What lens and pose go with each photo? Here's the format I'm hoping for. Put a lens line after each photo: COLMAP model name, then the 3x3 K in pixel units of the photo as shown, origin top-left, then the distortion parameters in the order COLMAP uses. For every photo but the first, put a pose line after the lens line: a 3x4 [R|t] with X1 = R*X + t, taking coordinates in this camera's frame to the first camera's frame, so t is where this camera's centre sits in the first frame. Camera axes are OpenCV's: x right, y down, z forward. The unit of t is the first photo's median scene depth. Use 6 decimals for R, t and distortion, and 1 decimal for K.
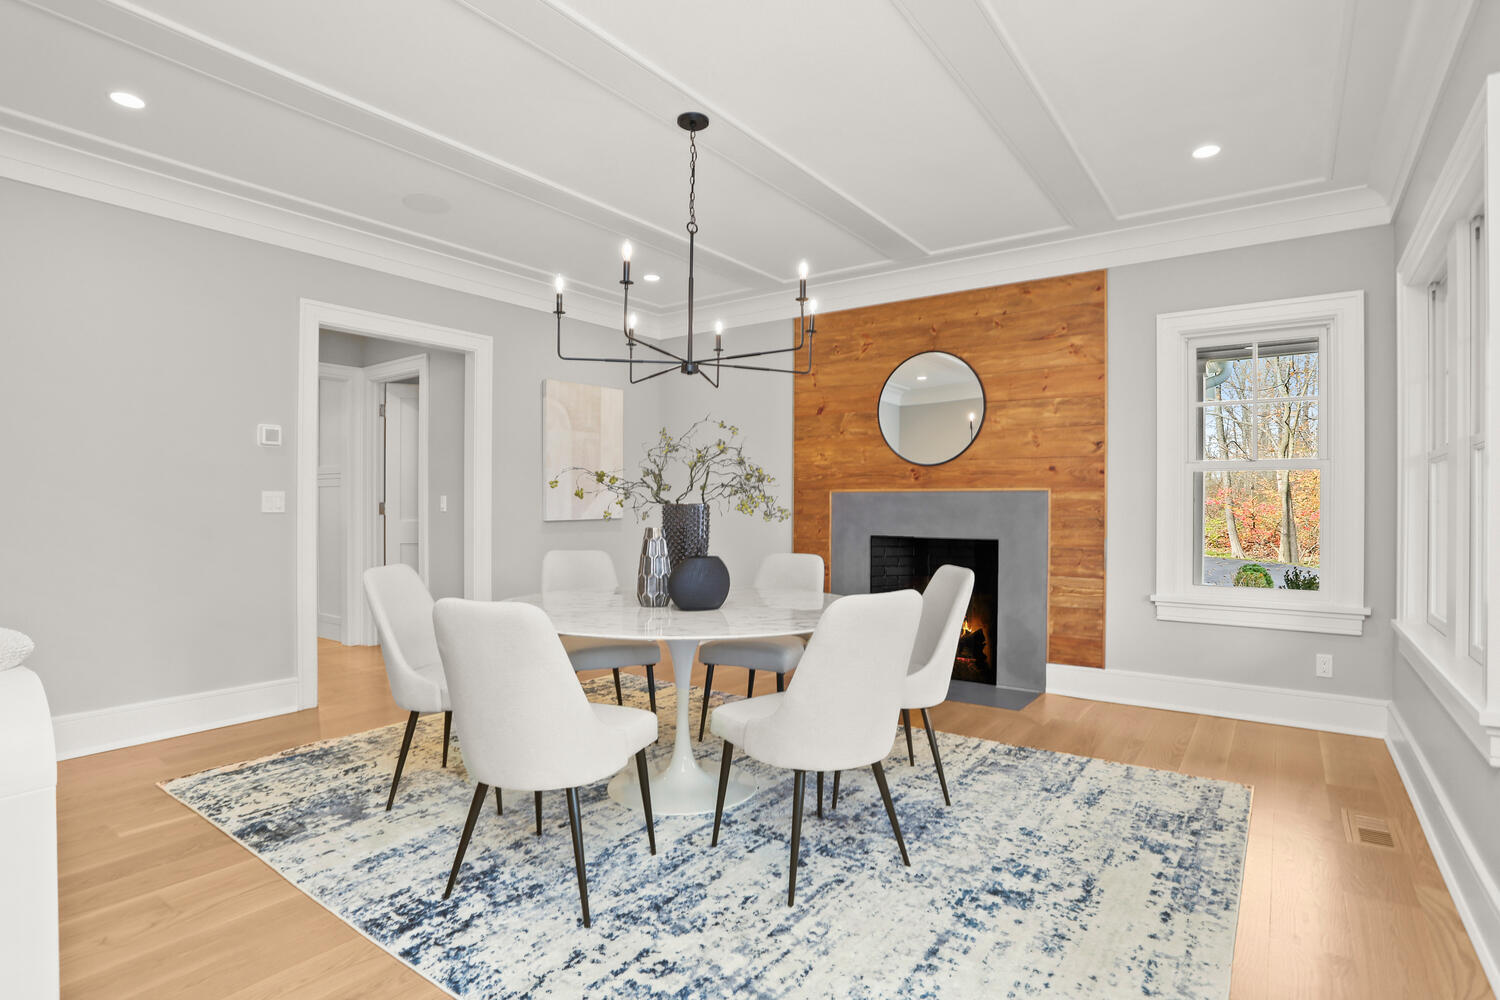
lens RADIAL K [[745.0, 0, 752.6], [0, 745.0, 516.4], [0, 0, 1]] dist [-0.046994, 0.002397]
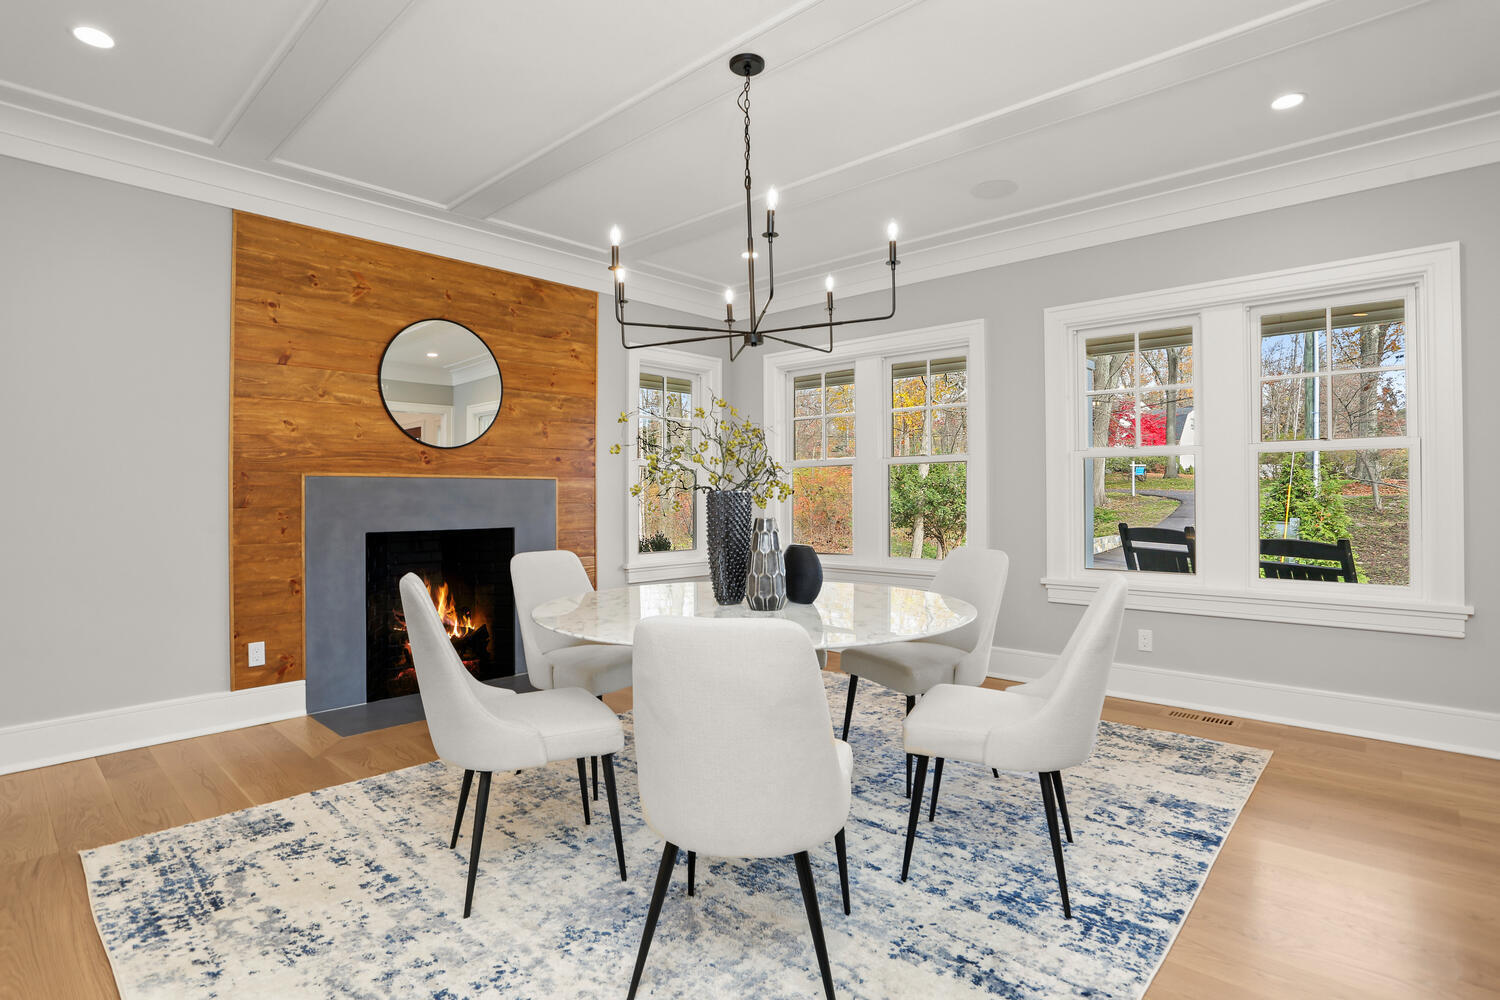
lens RADIAL K [[745.0, 0, 740.6], [0, 745.0, 490.1], [0, 0, 1]] dist [-0.046994, 0.002397]
pose [[0.131344, 0.002227, 0.991334, -0.630123], [0.023722, 0.999704, -0.005389, -0.006827], [-0.991053, 0.024225, 0.131252, 0.584020]]
